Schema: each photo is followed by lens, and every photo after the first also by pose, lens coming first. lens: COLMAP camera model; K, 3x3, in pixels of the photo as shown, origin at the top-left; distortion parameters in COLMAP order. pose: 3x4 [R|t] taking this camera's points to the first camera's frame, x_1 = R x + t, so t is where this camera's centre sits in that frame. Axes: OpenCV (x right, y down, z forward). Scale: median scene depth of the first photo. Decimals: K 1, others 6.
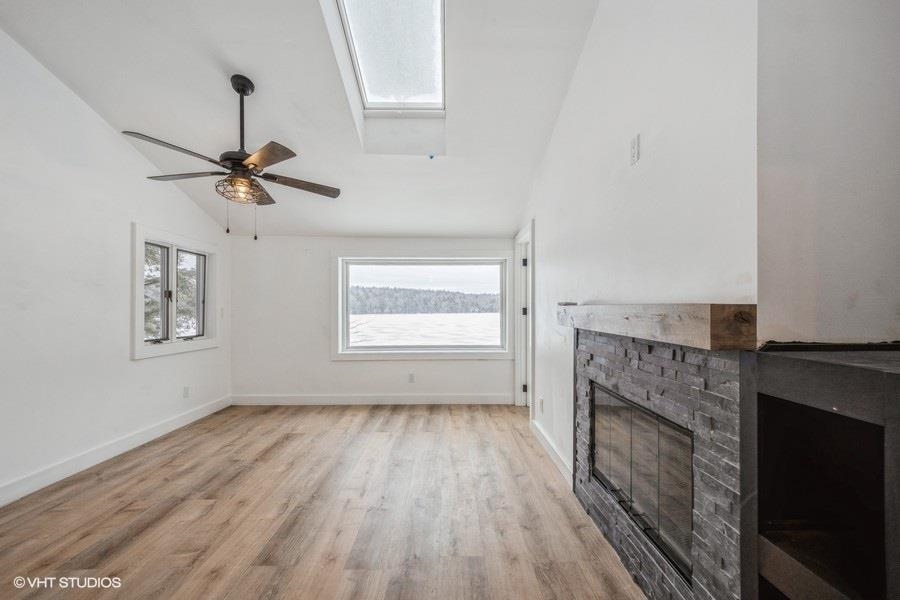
lens RADIAL K [[359.6, 0, 455.0], [0, 359.6, 307.6], [0, 0, 1]] dist [0.009820, -0.001114]
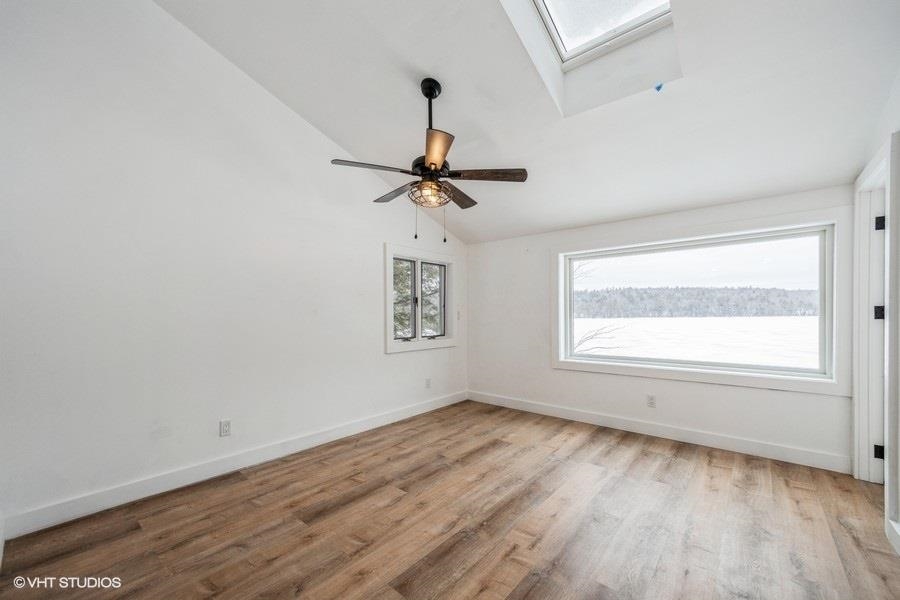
lens RADIAL K [[359.6, 0, 454.9], [0, 359.6, 317.4], [0, 0, 1]] dist [0.009820, -0.001114]
pose [[0.755628, 0.001747, -0.654999, 0.095274], [0.010138, 0.999845, 0.014362, 0.004610], [0.654923, -0.017493, 0.755493, 0.220515]]
